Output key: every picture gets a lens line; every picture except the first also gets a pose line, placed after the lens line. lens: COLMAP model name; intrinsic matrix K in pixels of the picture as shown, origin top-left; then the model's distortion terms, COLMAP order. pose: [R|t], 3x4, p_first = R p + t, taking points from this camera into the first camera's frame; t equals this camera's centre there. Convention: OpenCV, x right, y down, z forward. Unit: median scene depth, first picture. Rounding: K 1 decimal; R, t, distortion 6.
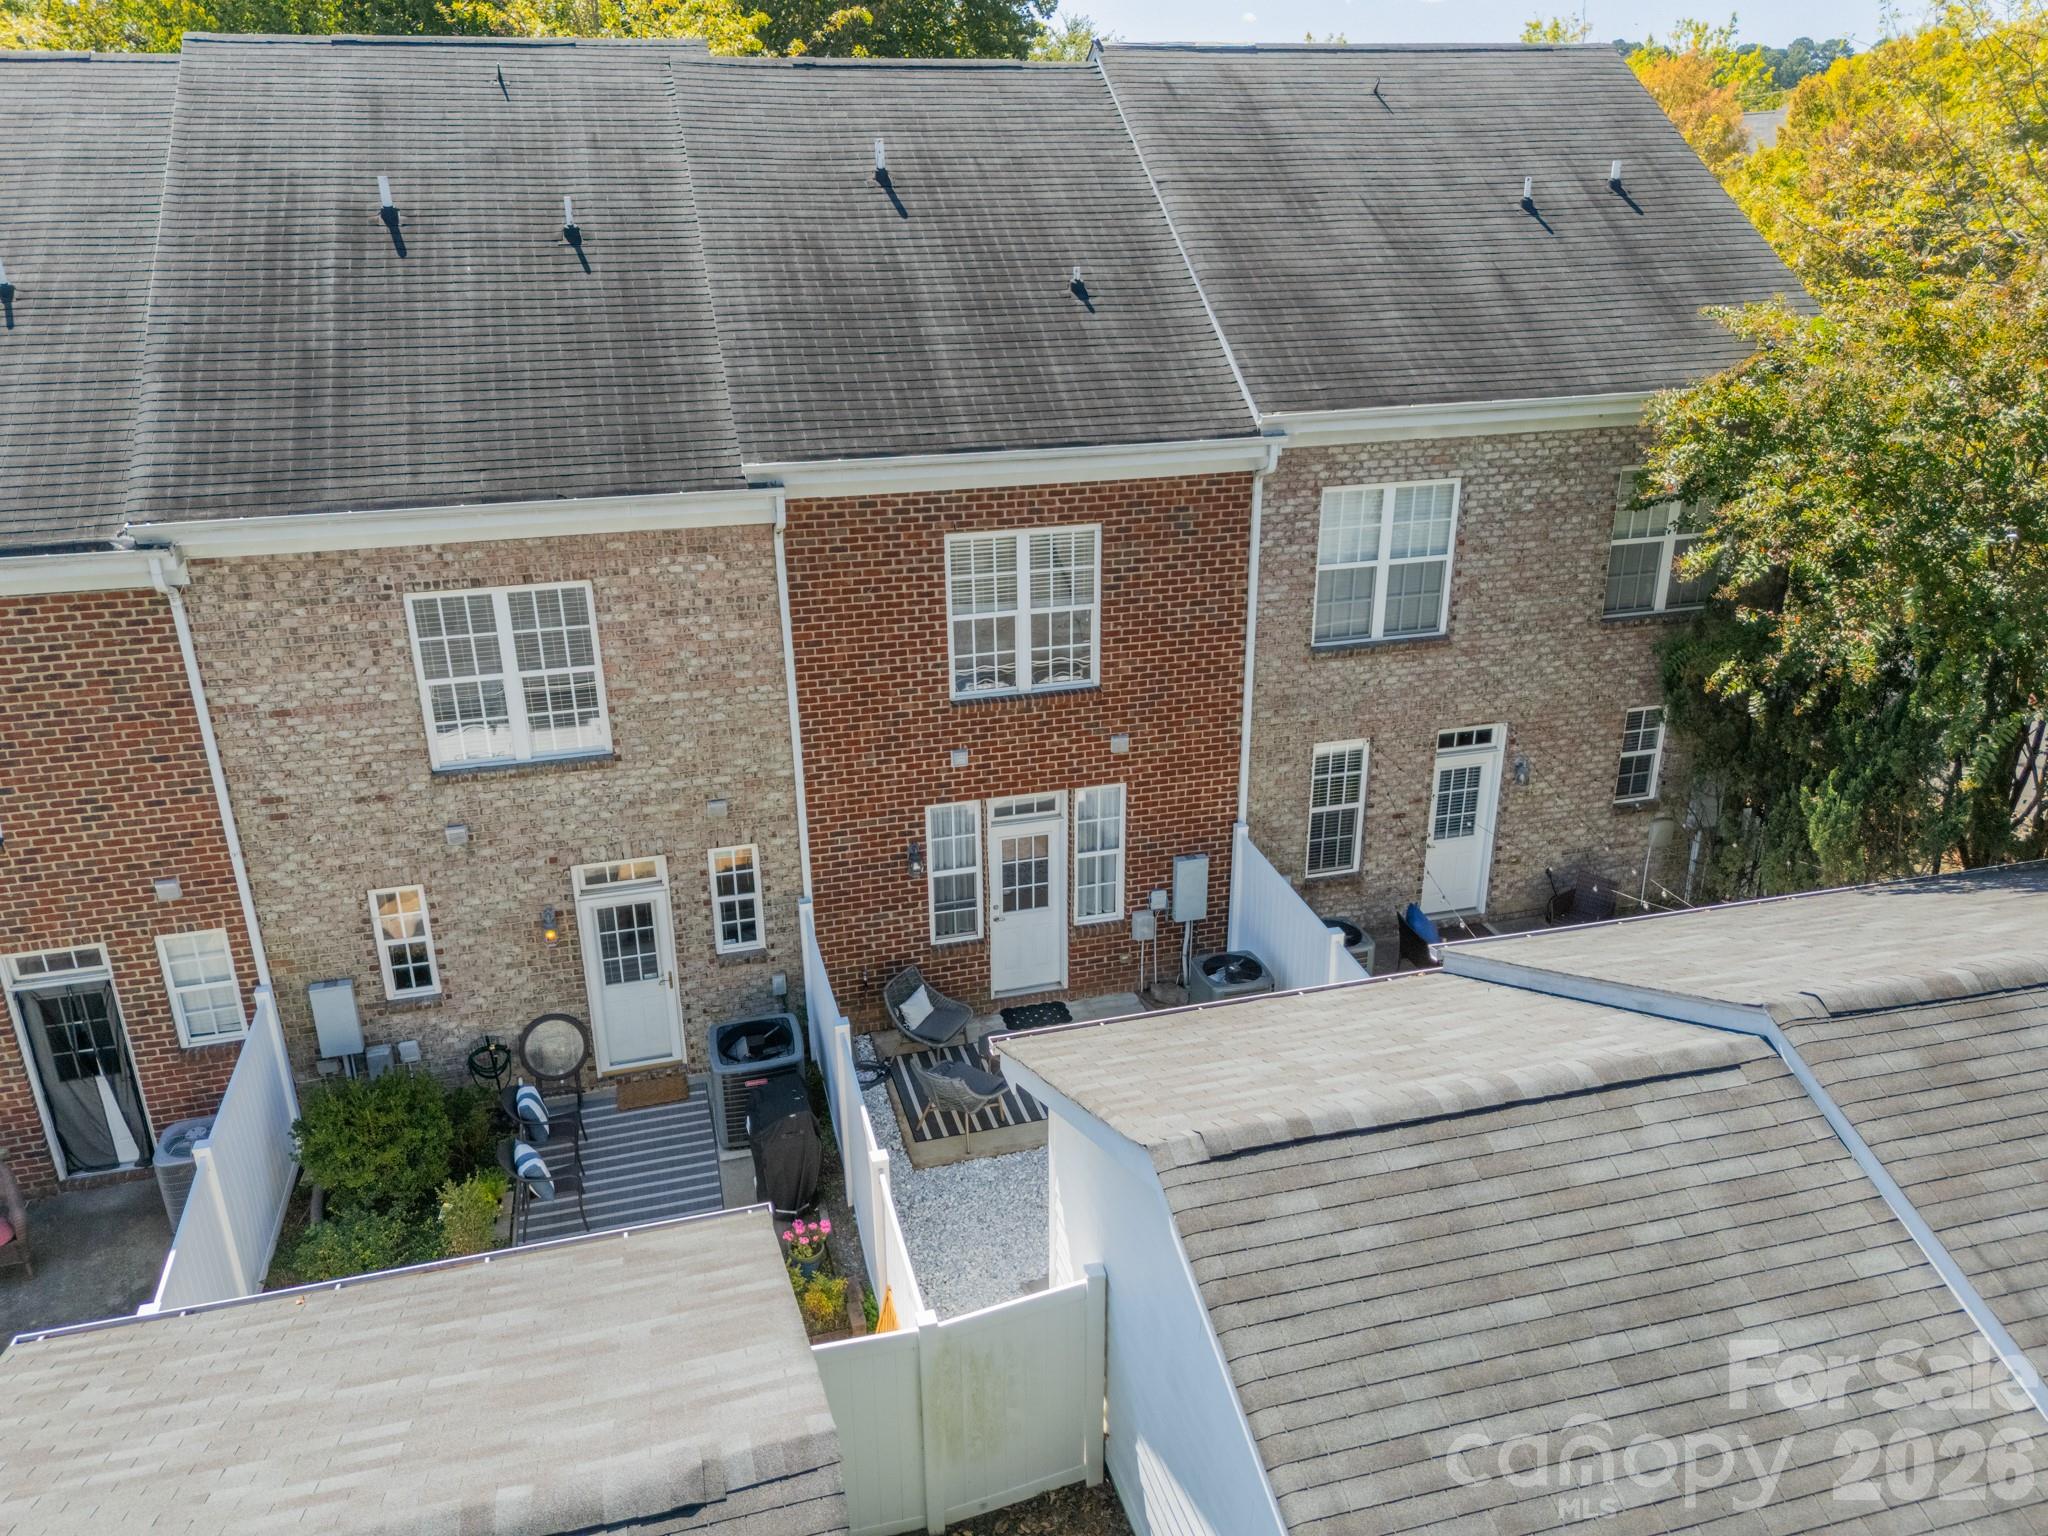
lens RADIAL K [[1514.2, 0, 1025.9], [0, 1514.2, 763.4], [0, 0, 1]] dist [0.048241, -0.036399]
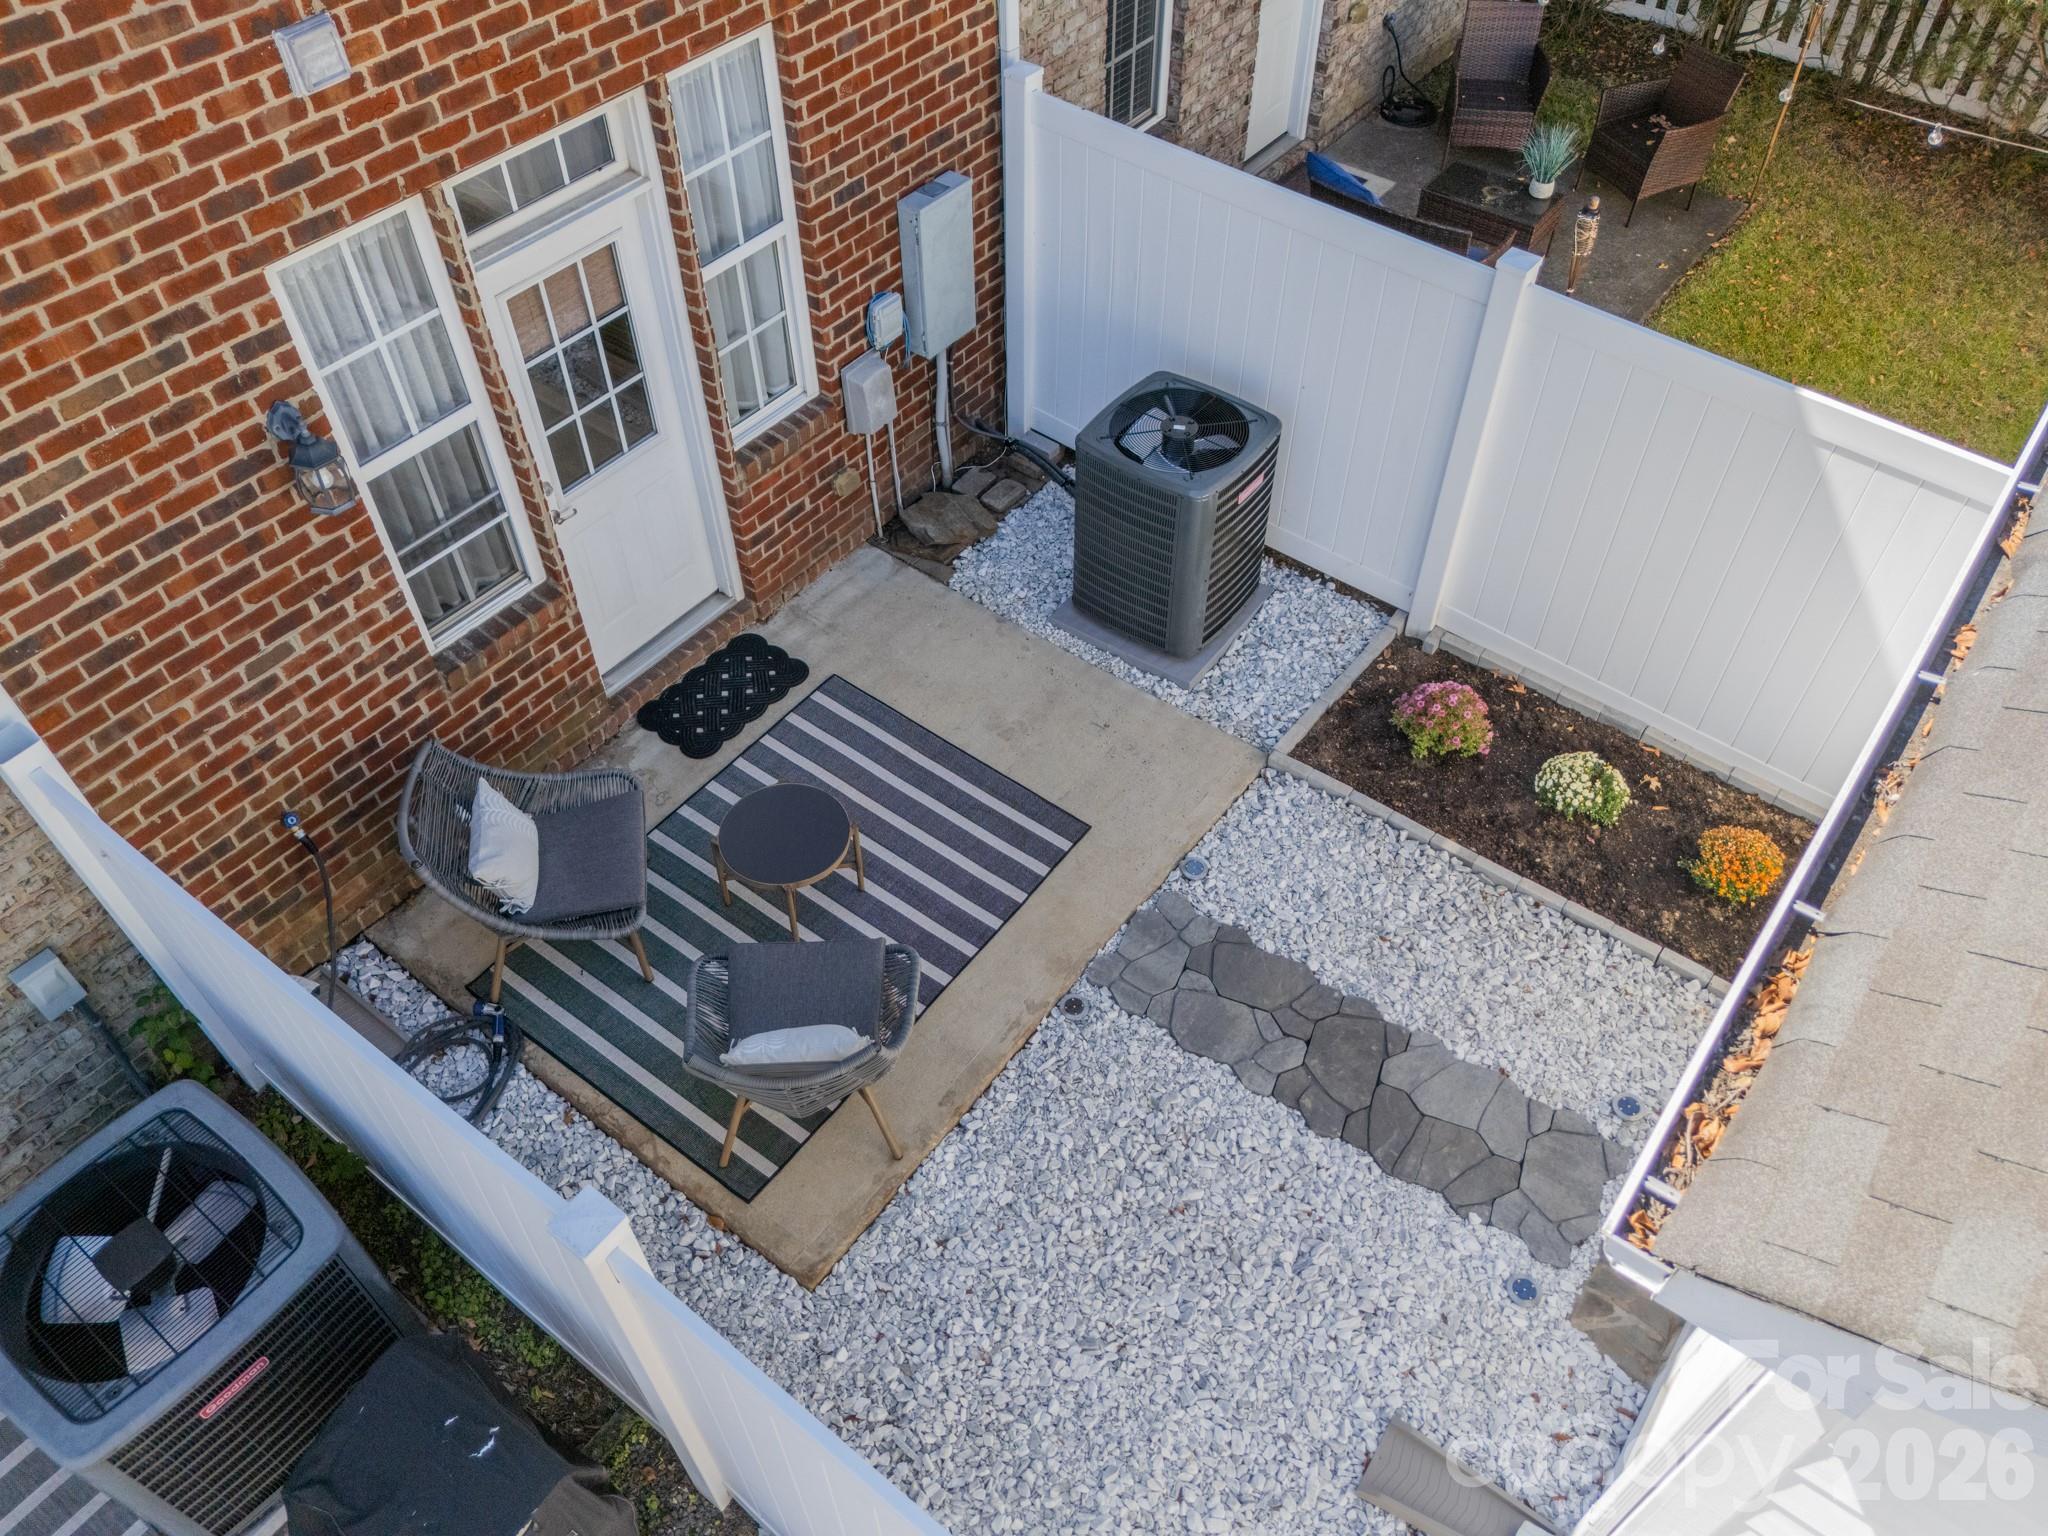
lens RADIAL K [[1514.2, 0, 1028.4], [0, 1514.2, 771.4], [0, 0, 1]] dist [0.048241, -0.036399]
pose [[0.794025, -0.452982, 0.405379, -0.111603], [0.228174, 0.840201, 0.491934, -0.001703], [-0.563437, -0.298111, 0.770499, 0.662061]]
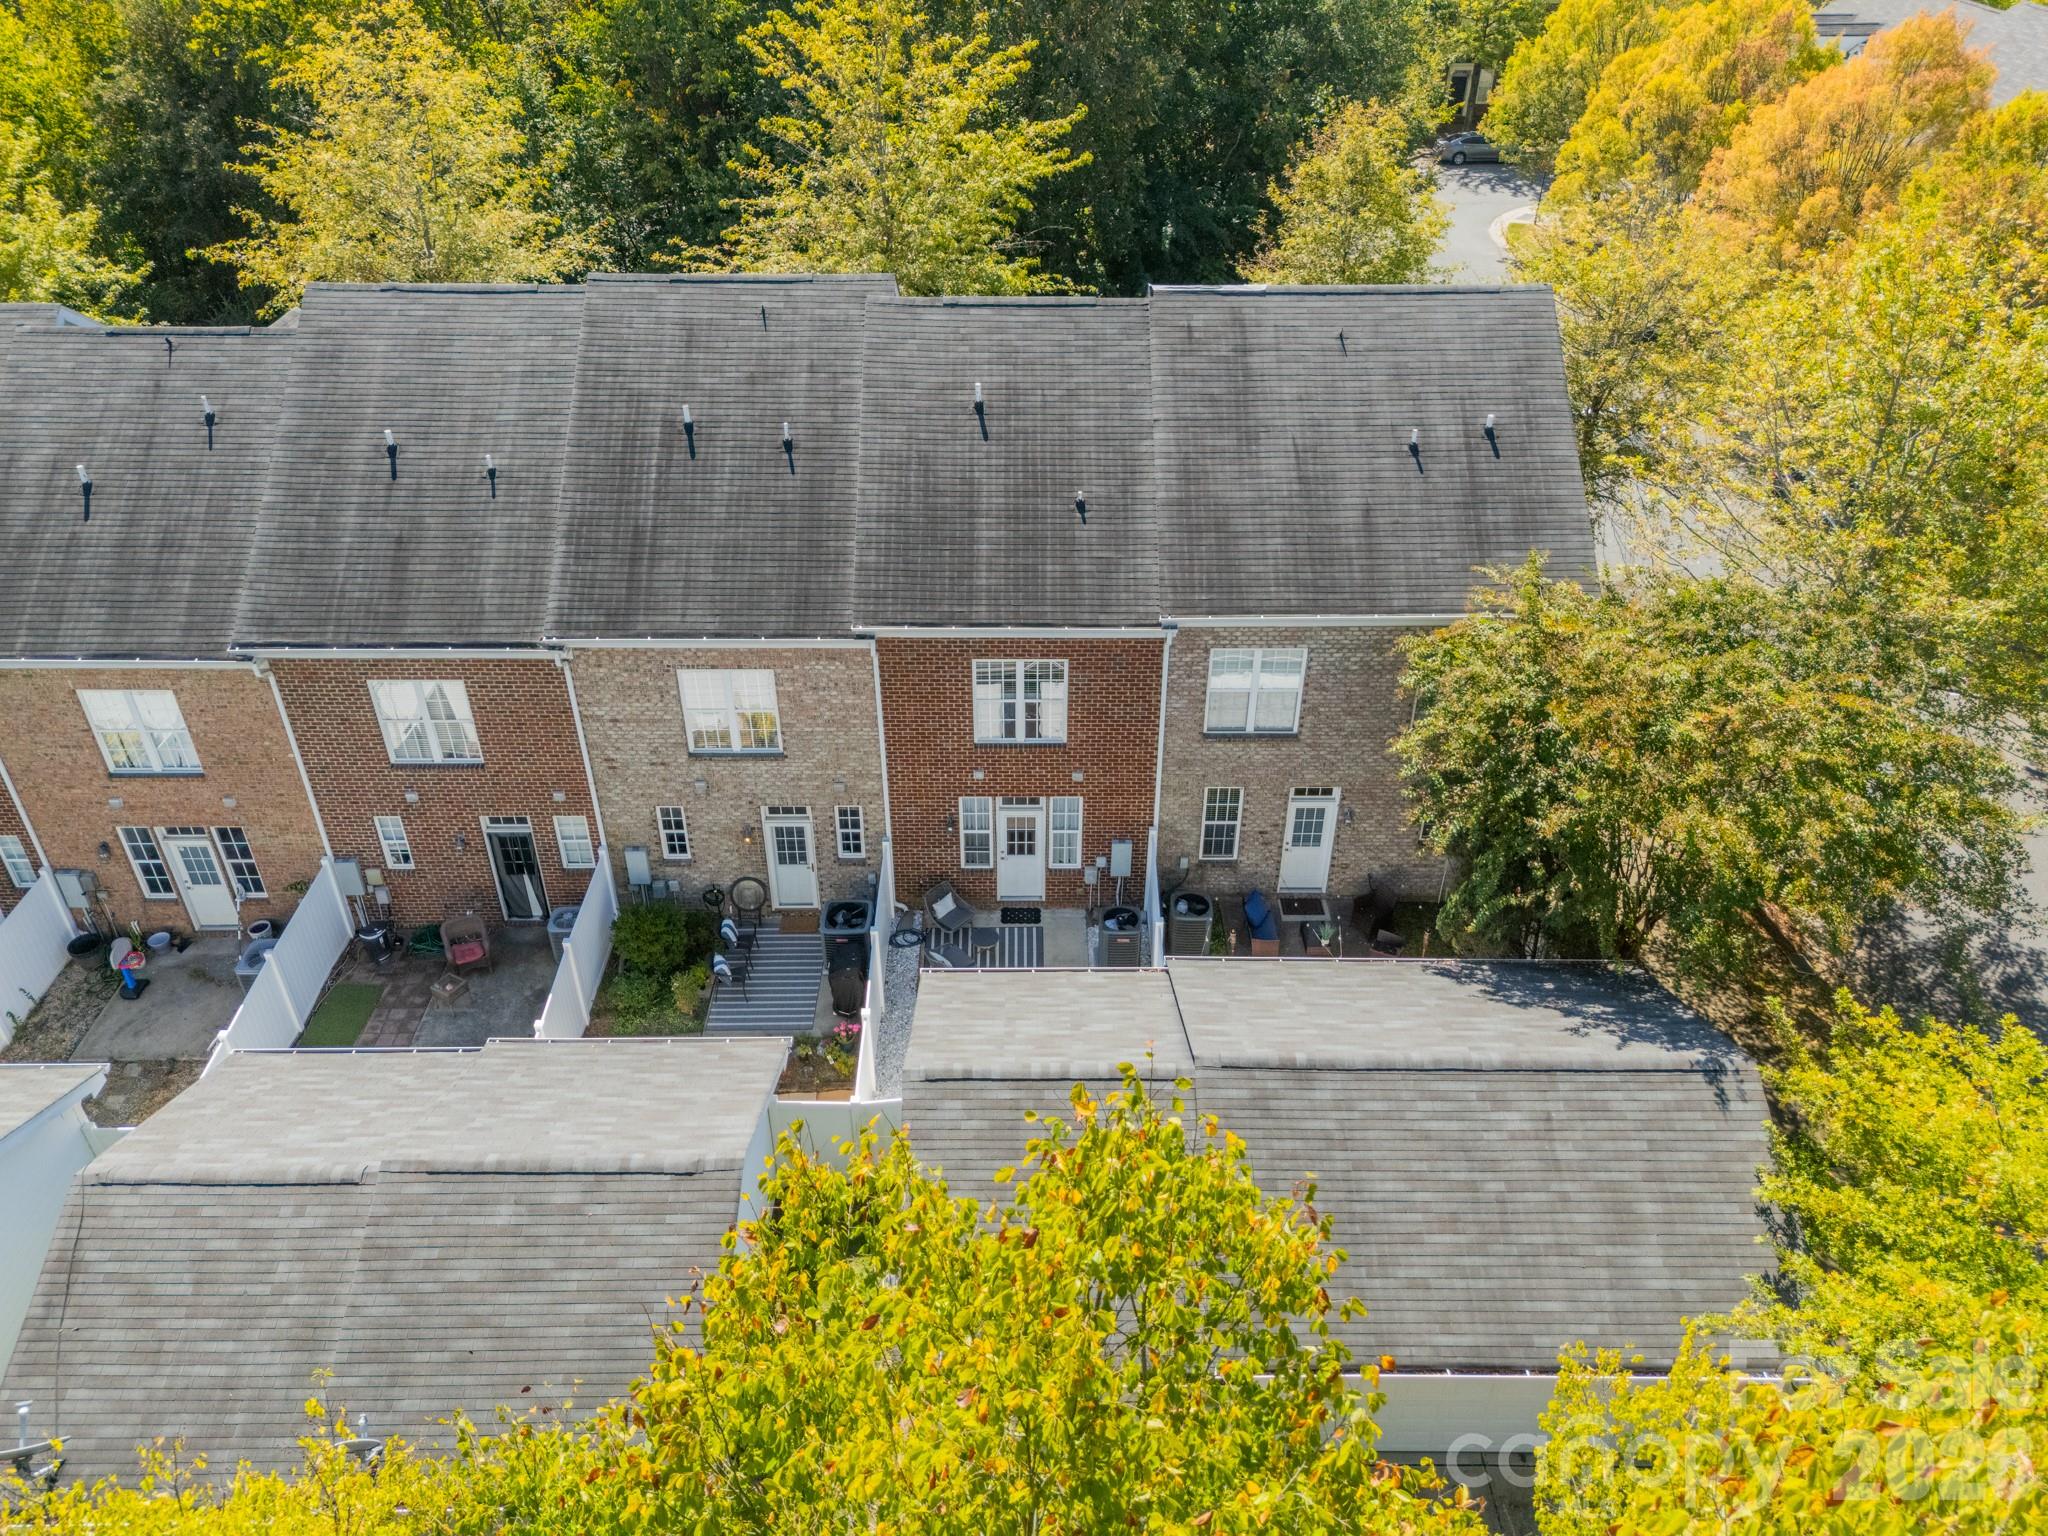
lens RADIAL K [[1514.2, 0, 1033.0], [0, 1514.2, 762.4], [0, 0, 1]] dist [0.048241, -0.036399]
pose [[0.966079, 0.157030, -0.205019, 0.358194], [-0.107013, 0.965944, 0.235585, -0.420153], [0.235031, -0.205654, 0.949983, -0.596635]]
